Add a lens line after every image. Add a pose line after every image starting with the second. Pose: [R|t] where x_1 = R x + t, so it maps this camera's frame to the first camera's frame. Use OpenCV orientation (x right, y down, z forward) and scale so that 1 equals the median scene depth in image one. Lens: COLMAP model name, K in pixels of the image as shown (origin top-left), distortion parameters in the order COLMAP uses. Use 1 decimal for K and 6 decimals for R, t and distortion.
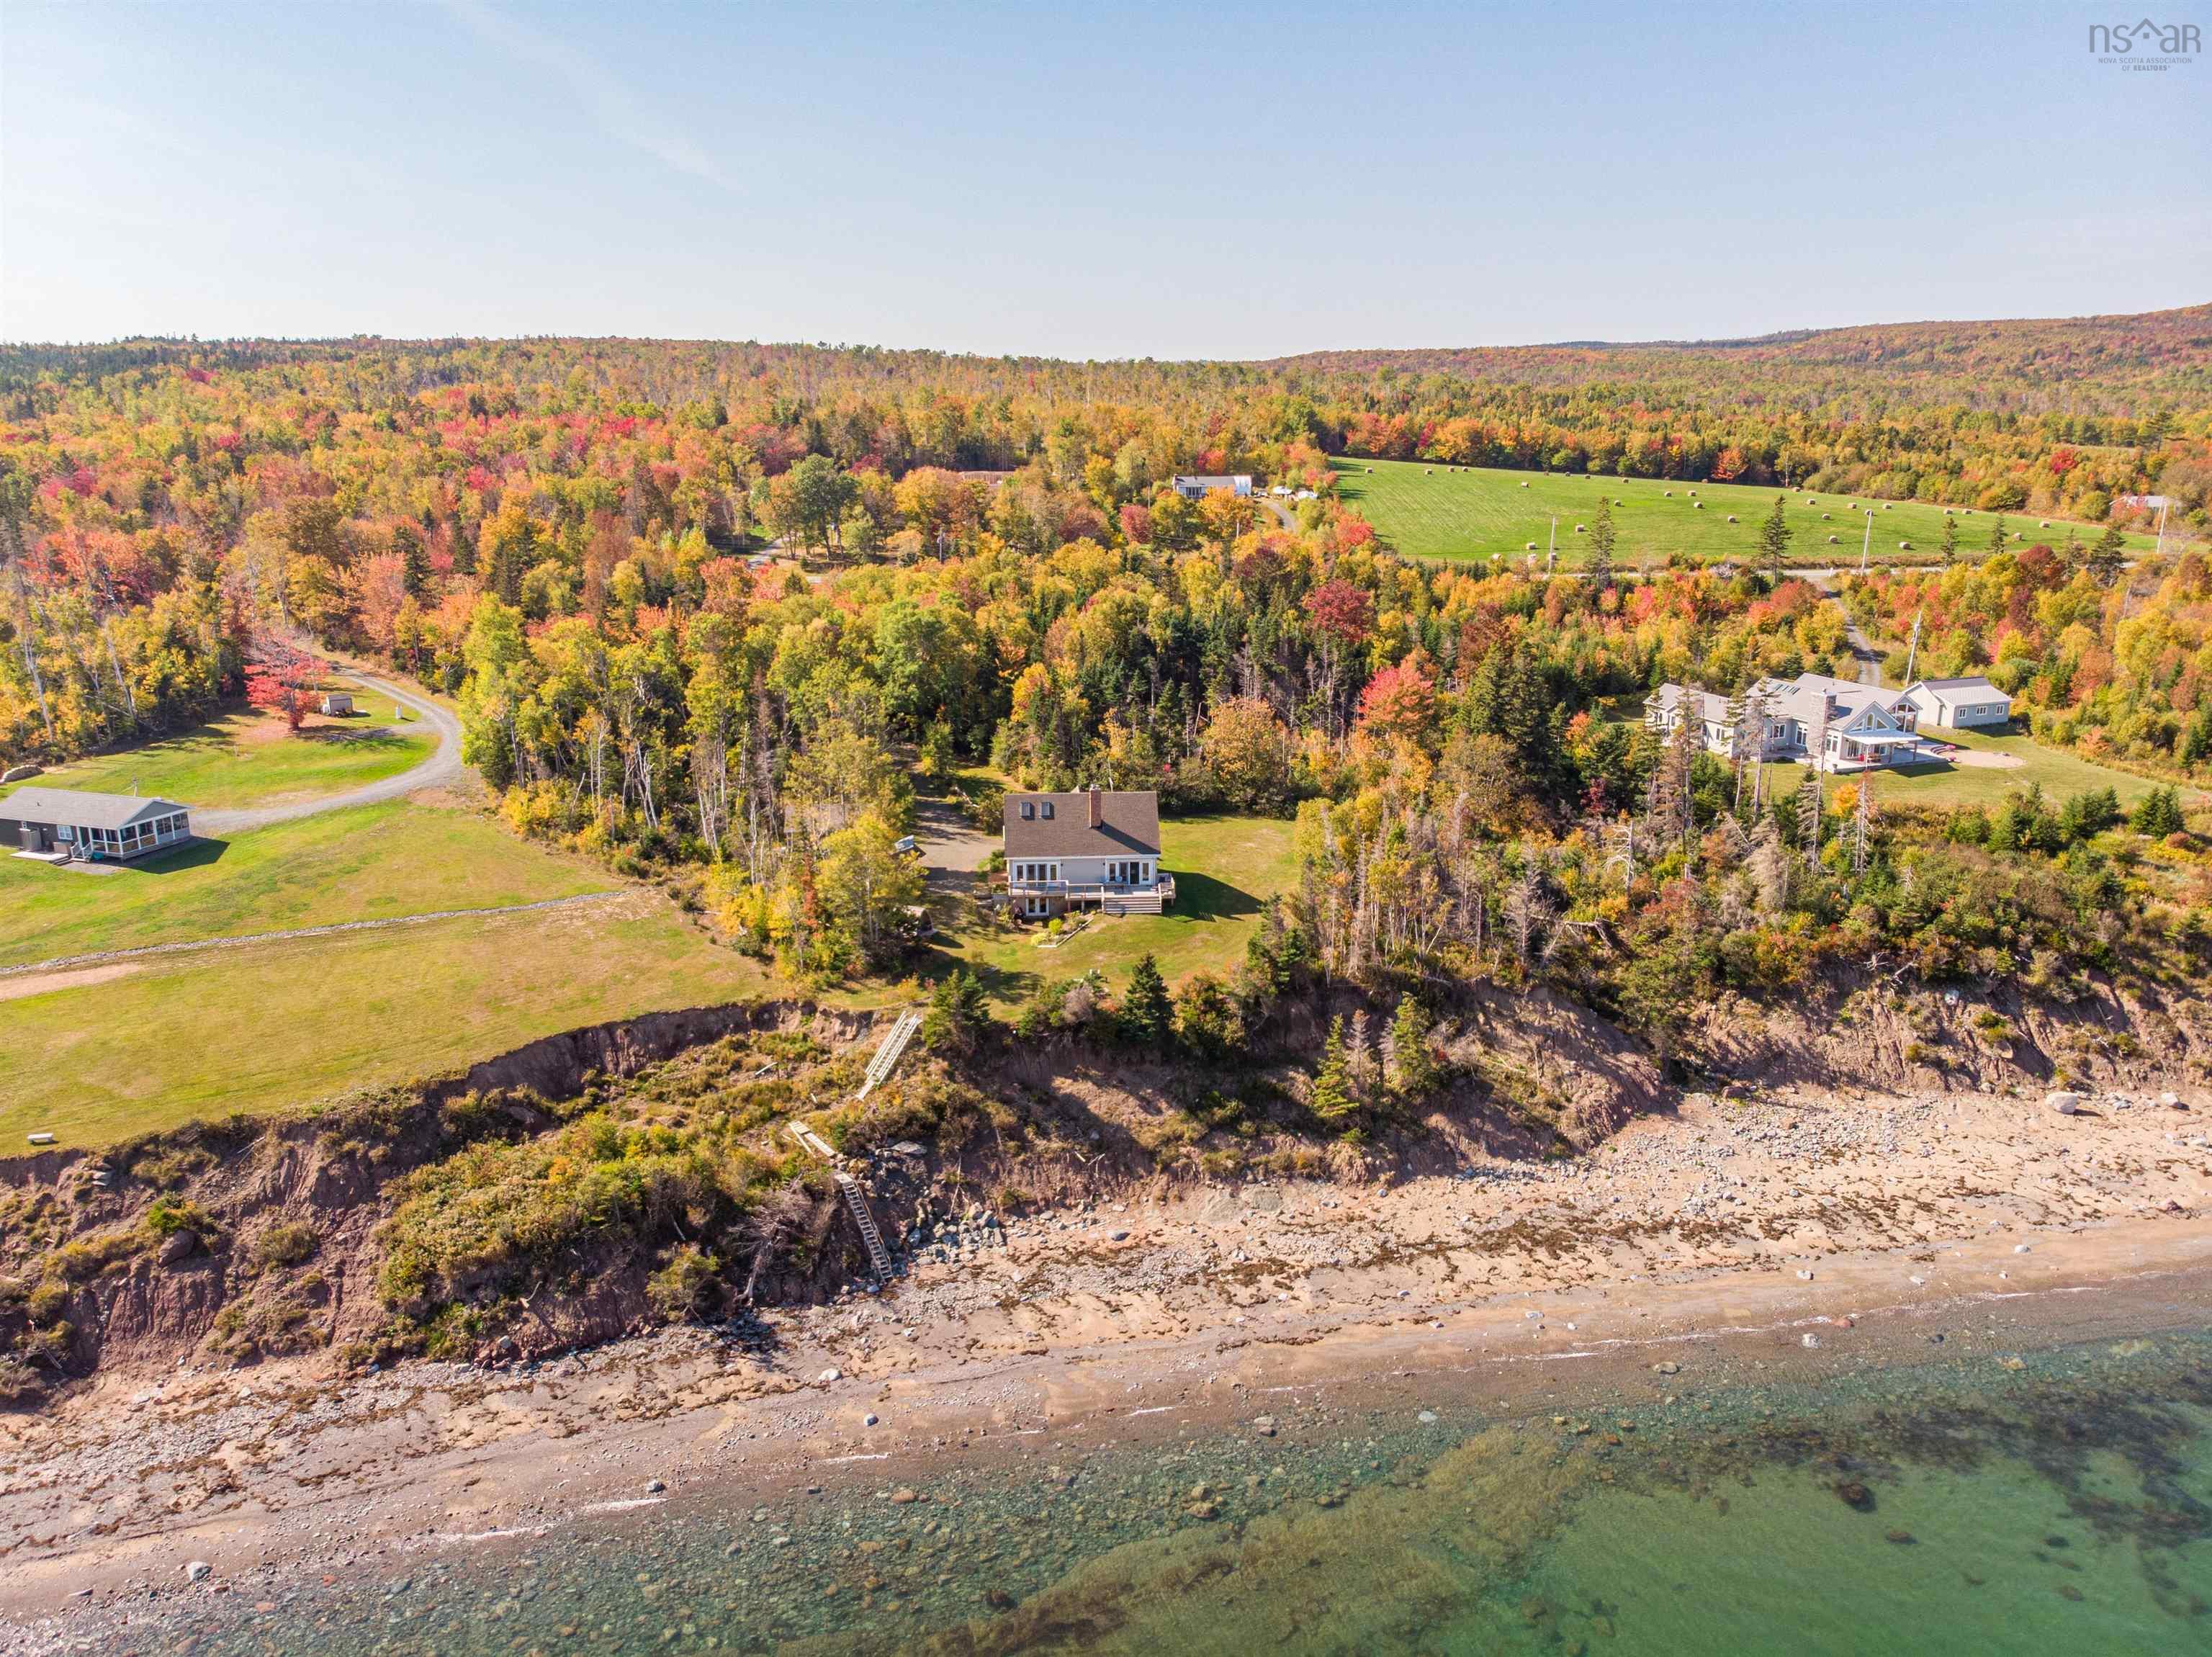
lens RADIAL K [[1652.1, 0, 1106.0], [0, 1652.1, 828.5], [0, 0, 1]] dist [0.005998, -0.002441]
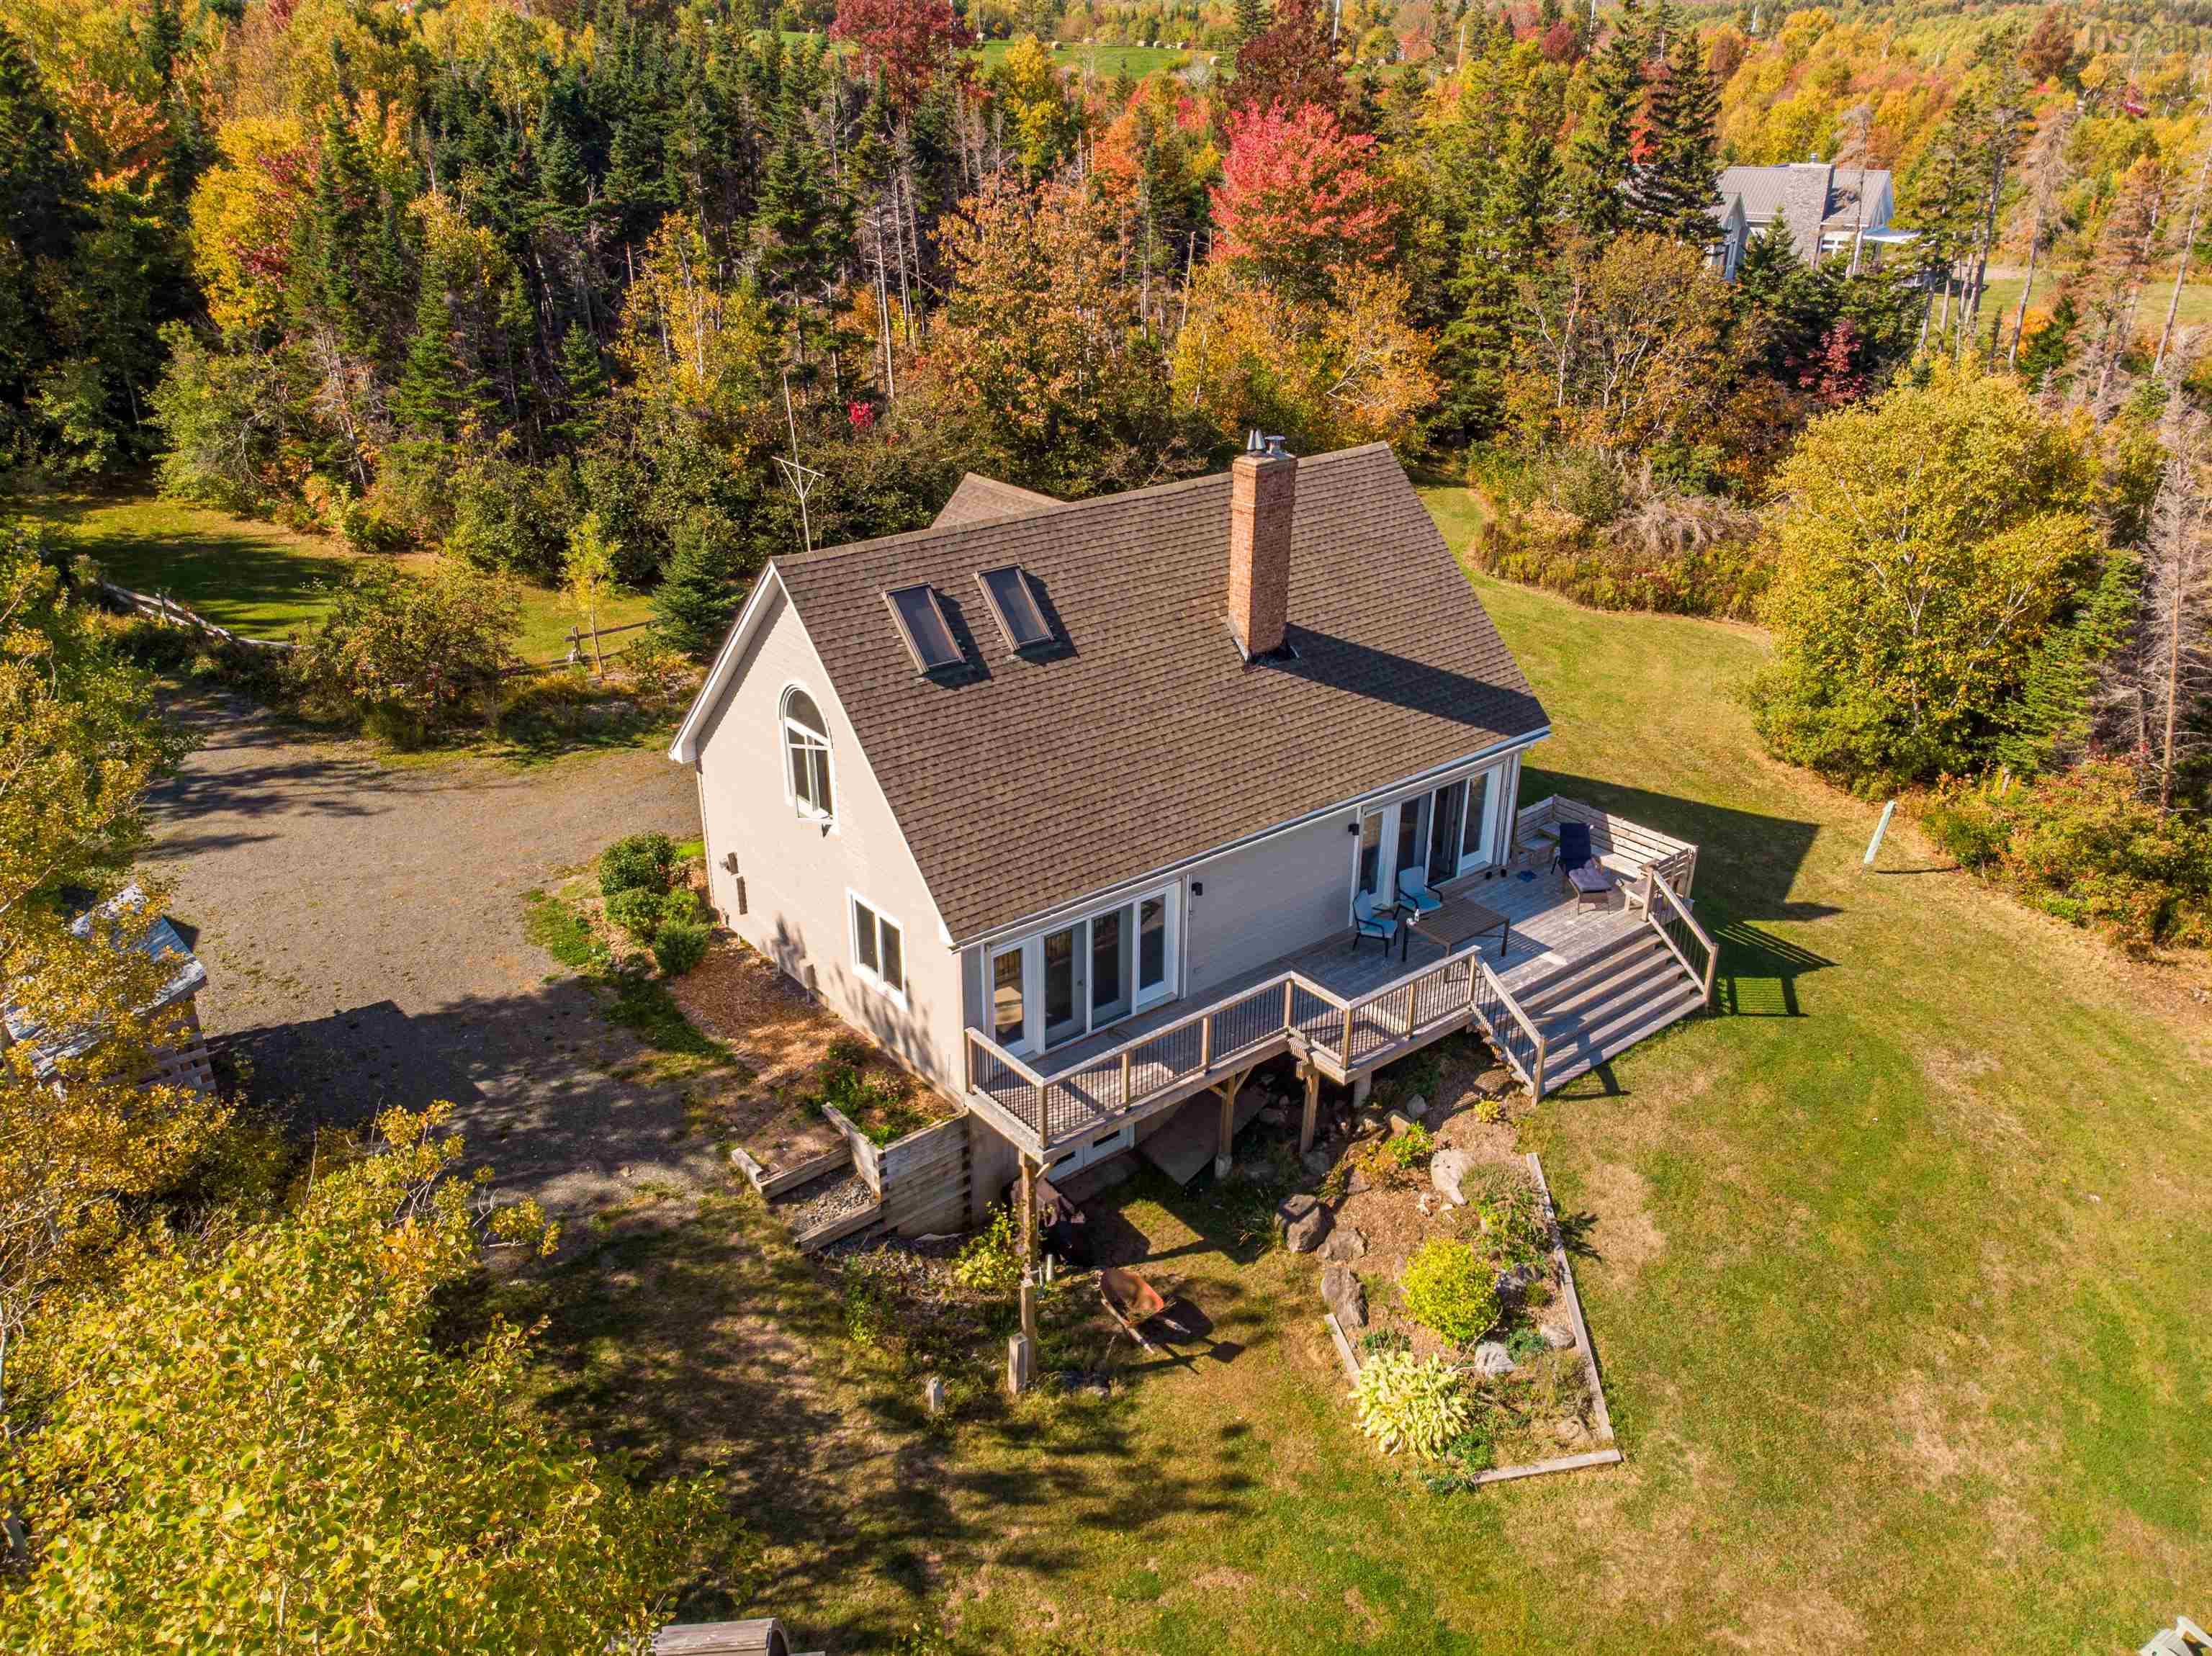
lens RADIAL K [[1601.7, 0, 1106.0], [0, 1601.7, 828.0], [0, 0, 1]] dist [0.004482, 0.002315]
pose [[0.810562, -0.241629, 0.533483, -0.138983], [0.140574, 0.964562, 0.223291, -0.028443], [-0.568531, -0.105997, 0.815805, 0.907824]]
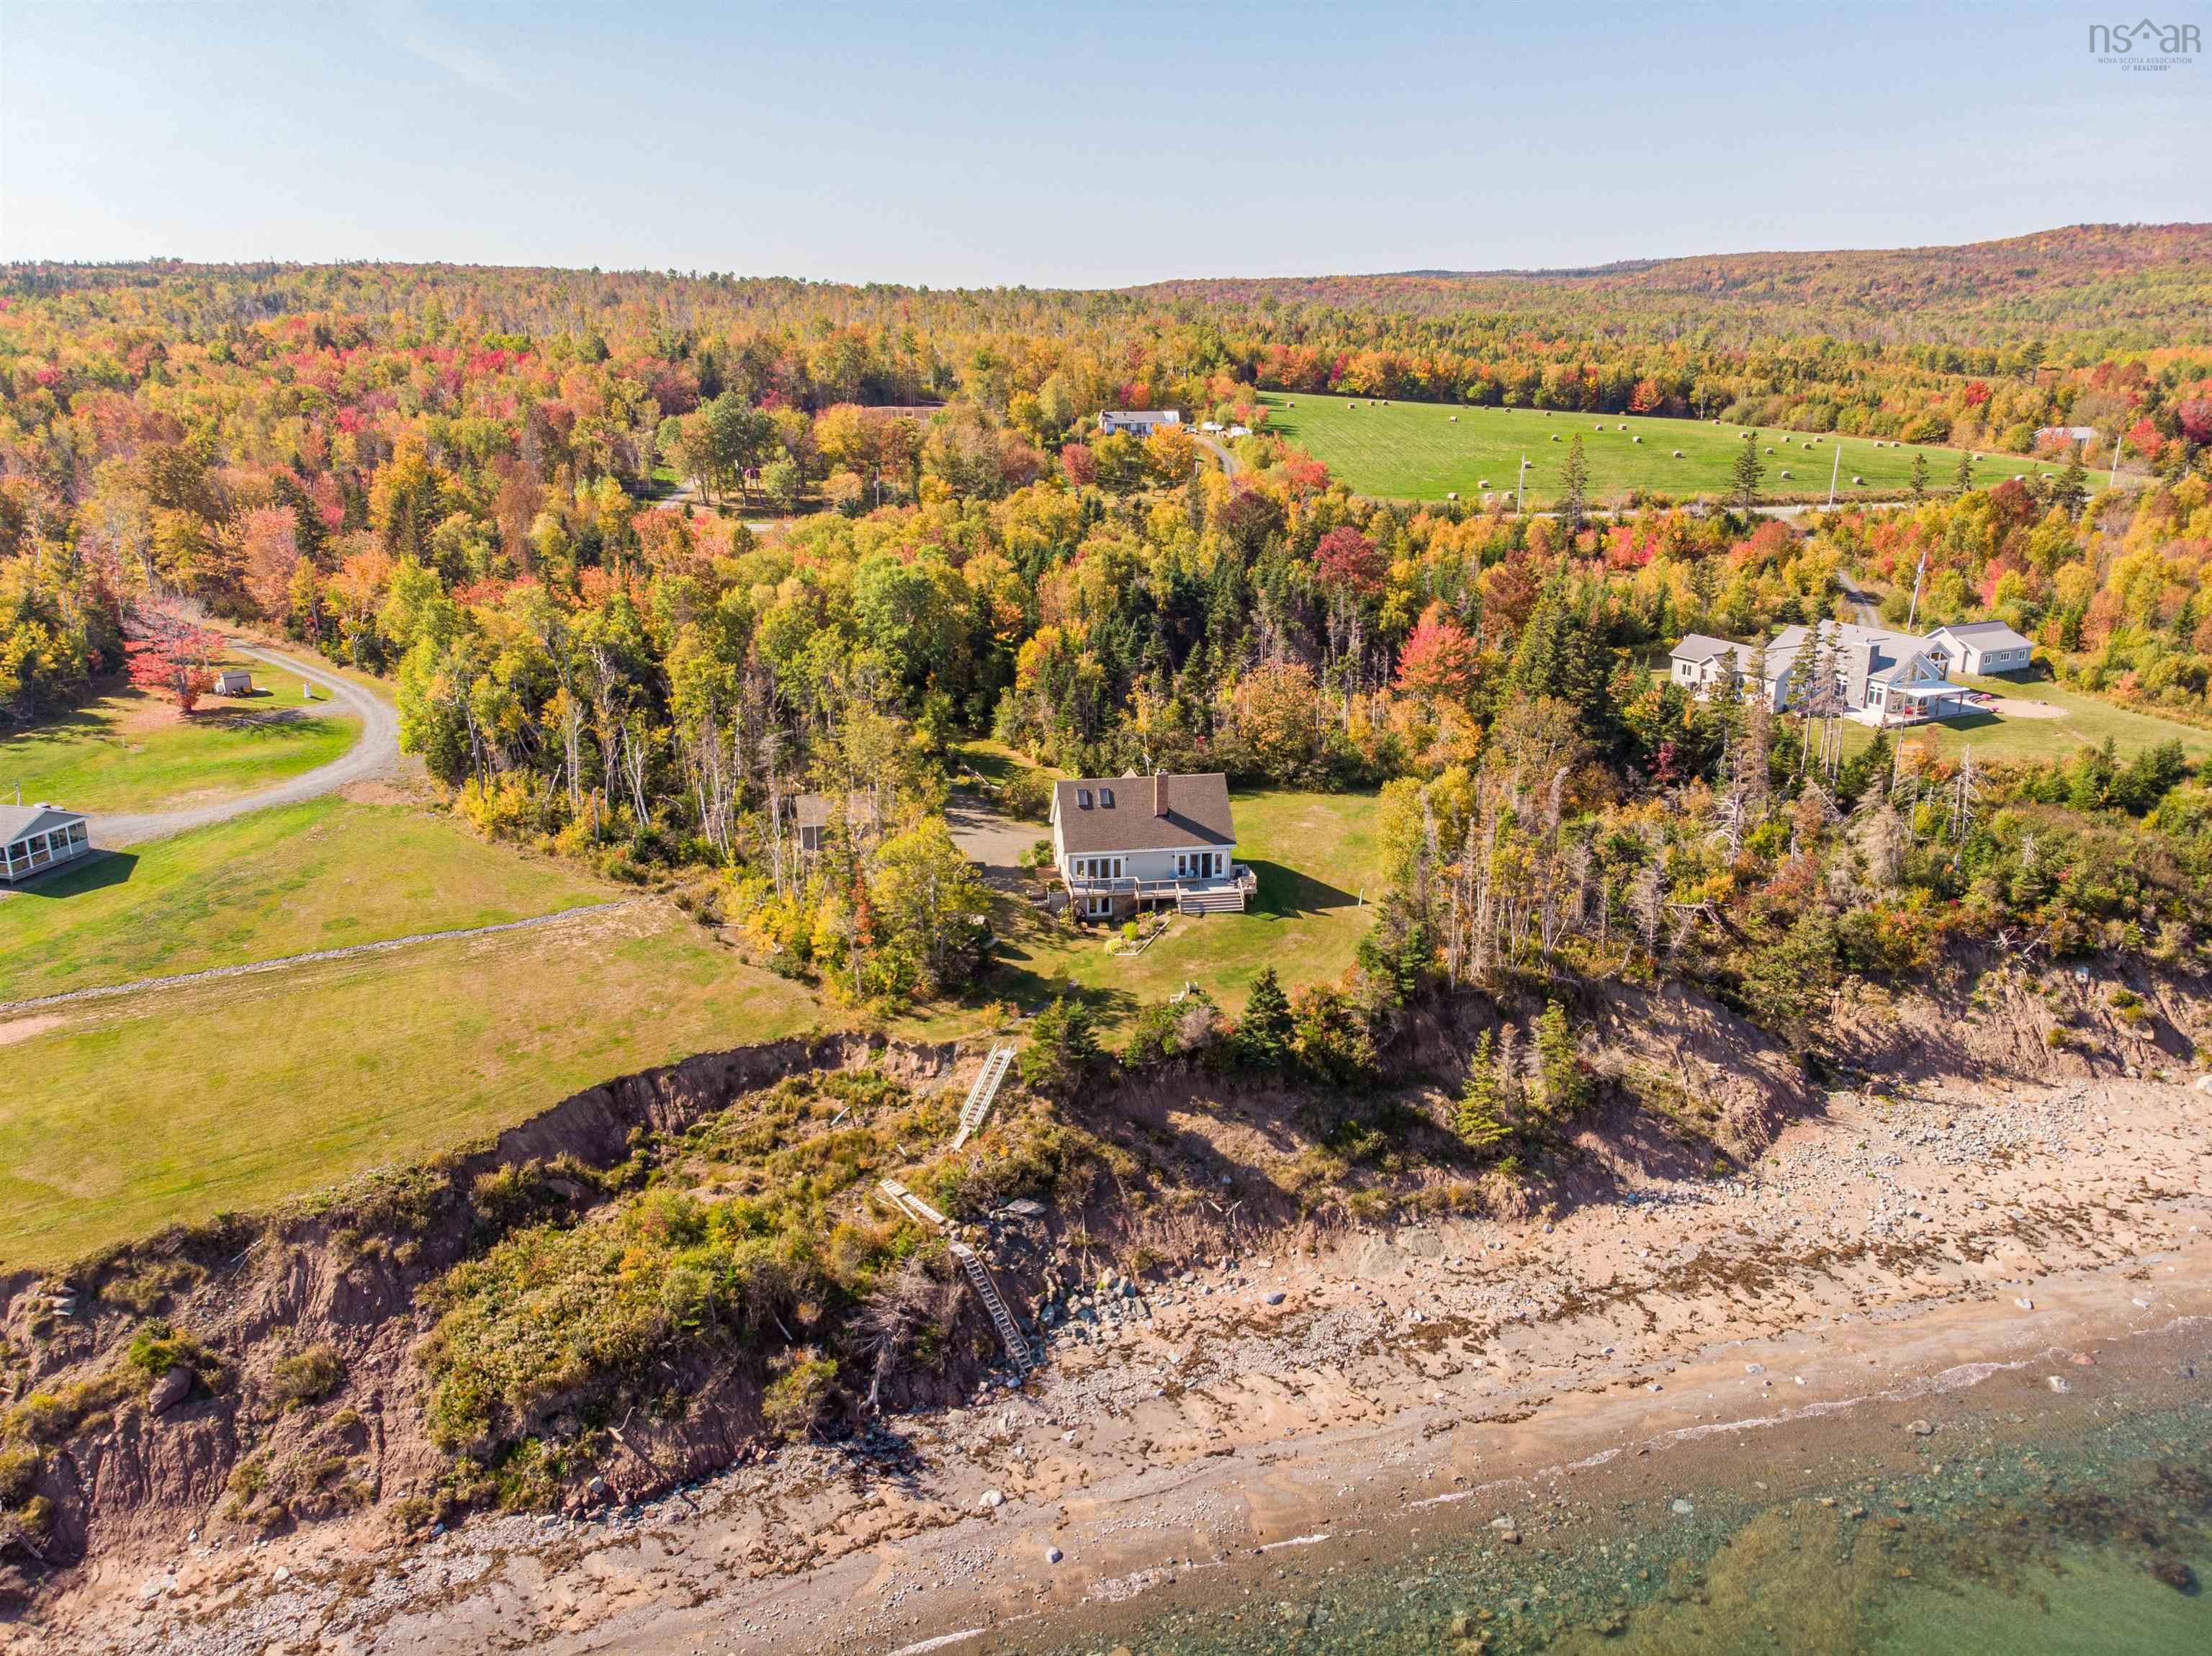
lens RADIAL K [[1652.0, 0, 1106.0], [0, 1652.0, 828.0], [0, 0, 1]] dist [0.005998, -0.002441]
pose [[0.995450, -0.027602, 0.091195, -0.126298], [0.023981, 0.998889, 0.040570, -0.033226], [-0.092213, -0.038198, 0.995006, 0.117390]]
